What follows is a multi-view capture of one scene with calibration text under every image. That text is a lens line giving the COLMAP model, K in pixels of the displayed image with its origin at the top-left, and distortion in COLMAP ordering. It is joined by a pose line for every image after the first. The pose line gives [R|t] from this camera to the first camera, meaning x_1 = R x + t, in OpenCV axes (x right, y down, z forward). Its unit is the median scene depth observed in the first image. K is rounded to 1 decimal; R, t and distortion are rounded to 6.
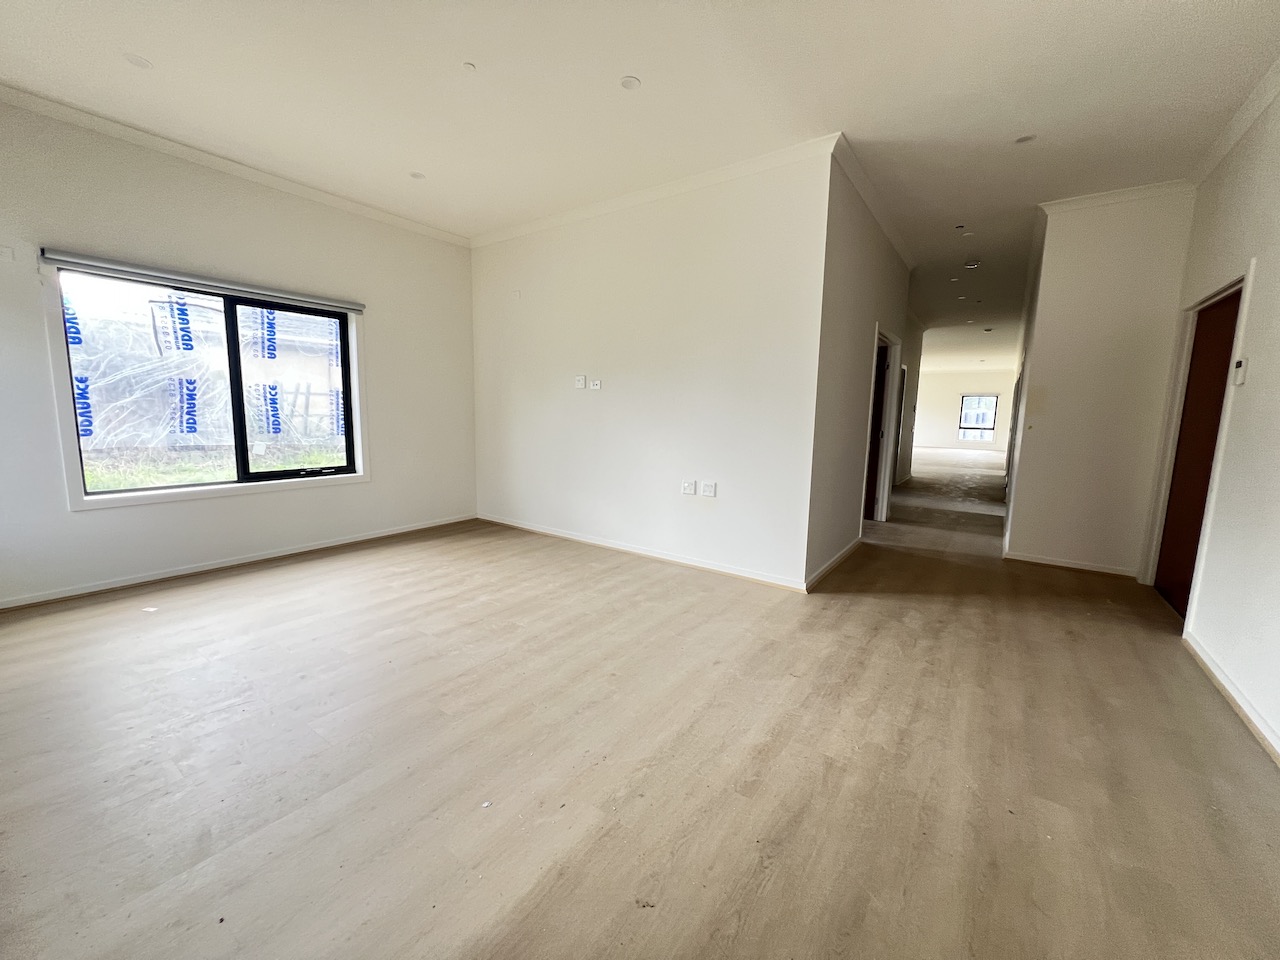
lens RADIAL K [[511.9, 0, 640.0], [0, 511.9, 480.0], [0, 0, 1]] dist [0.000620, 0.000018]
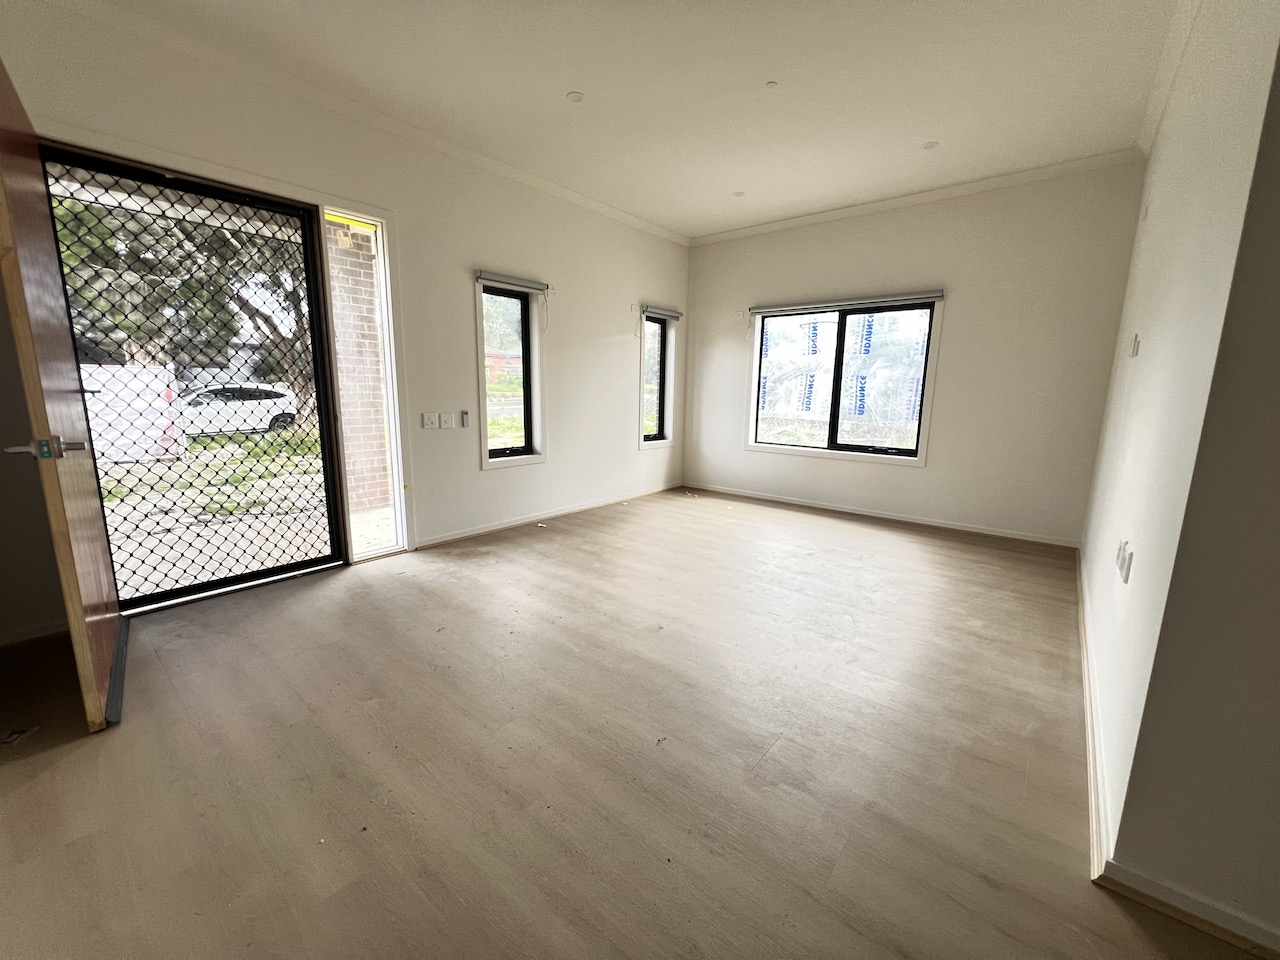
lens RADIAL K [[511.9, 0, 640.0], [0, 511.9, 480.0], [0, 0, 1]] dist [0.000620, 0.000018]
pose [[-0.073133, 0.152986, -0.985519, 0.587221], [-0.157837, 0.973936, 0.162900, -0.056763], [0.984753, 0.167465, -0.047080, 0.576028]]
